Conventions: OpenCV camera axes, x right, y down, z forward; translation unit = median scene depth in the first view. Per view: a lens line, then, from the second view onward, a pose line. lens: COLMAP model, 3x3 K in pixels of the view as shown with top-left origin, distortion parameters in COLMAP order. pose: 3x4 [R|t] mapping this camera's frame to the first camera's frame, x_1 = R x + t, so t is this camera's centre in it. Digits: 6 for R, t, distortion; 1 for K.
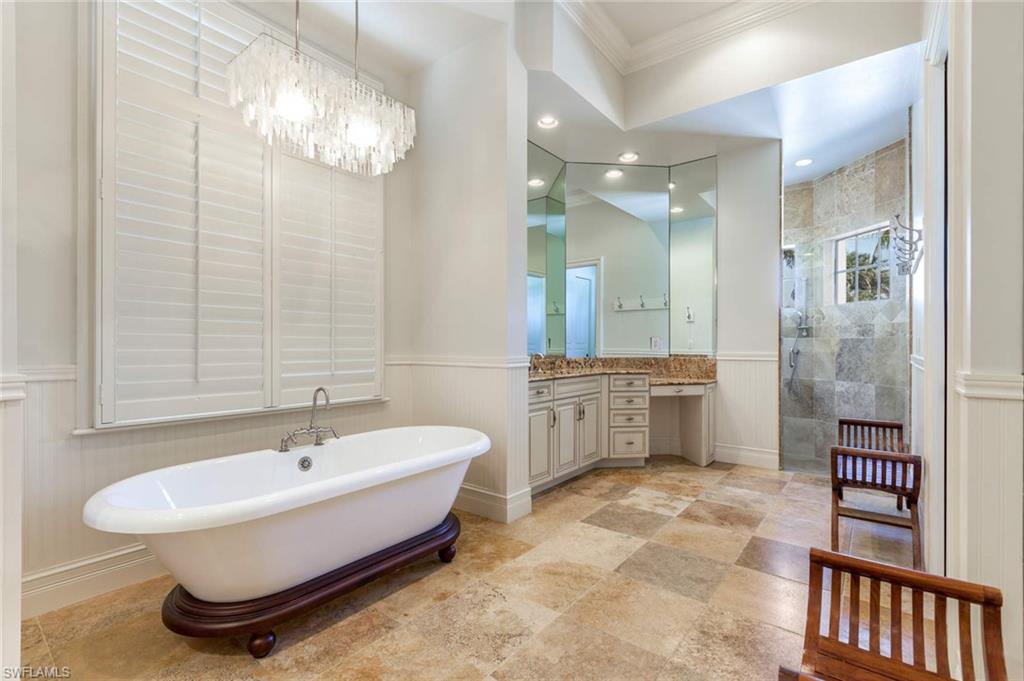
lens RADIAL K [[466.6, 0, 507.0], [0, 466.6, 342.5], [0, 0, 1]] dist [0.005298, 0.000377]
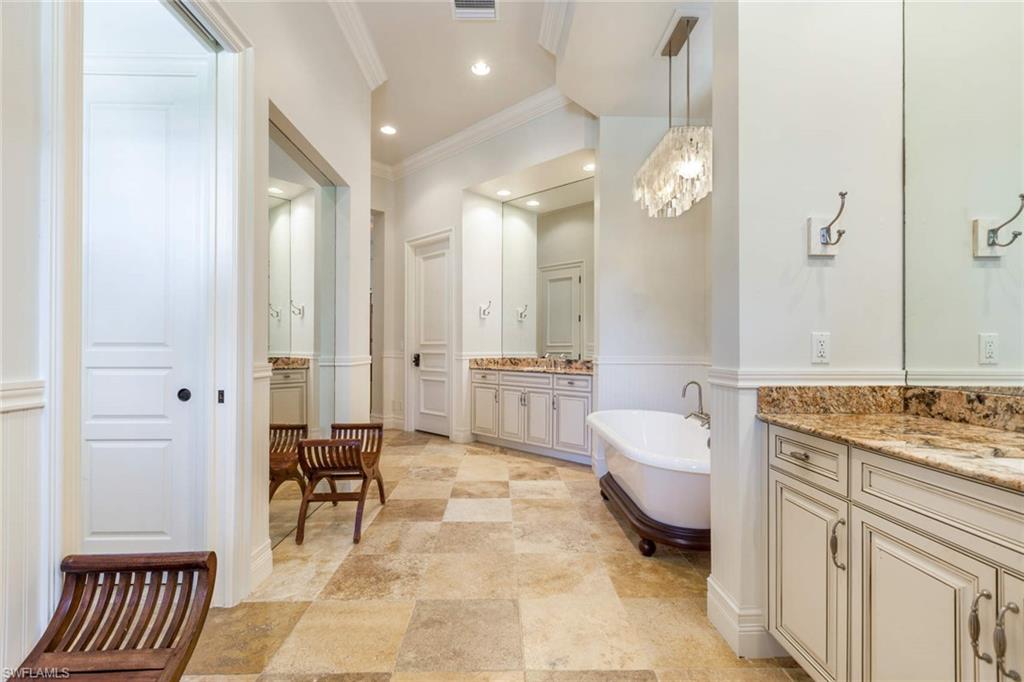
lens RADIAL K [[466.6, 0, 509.3], [0, 466.6, 344.3], [0, 0, 1]] dist [0.005298, 0.000377]
pose [[-0.766574, -0.007491, -0.642112, 0.804214], [-0.003026, 0.999963, -0.008054, 0.006630], [0.642149, -0.004231, -0.766568, 1.651716]]
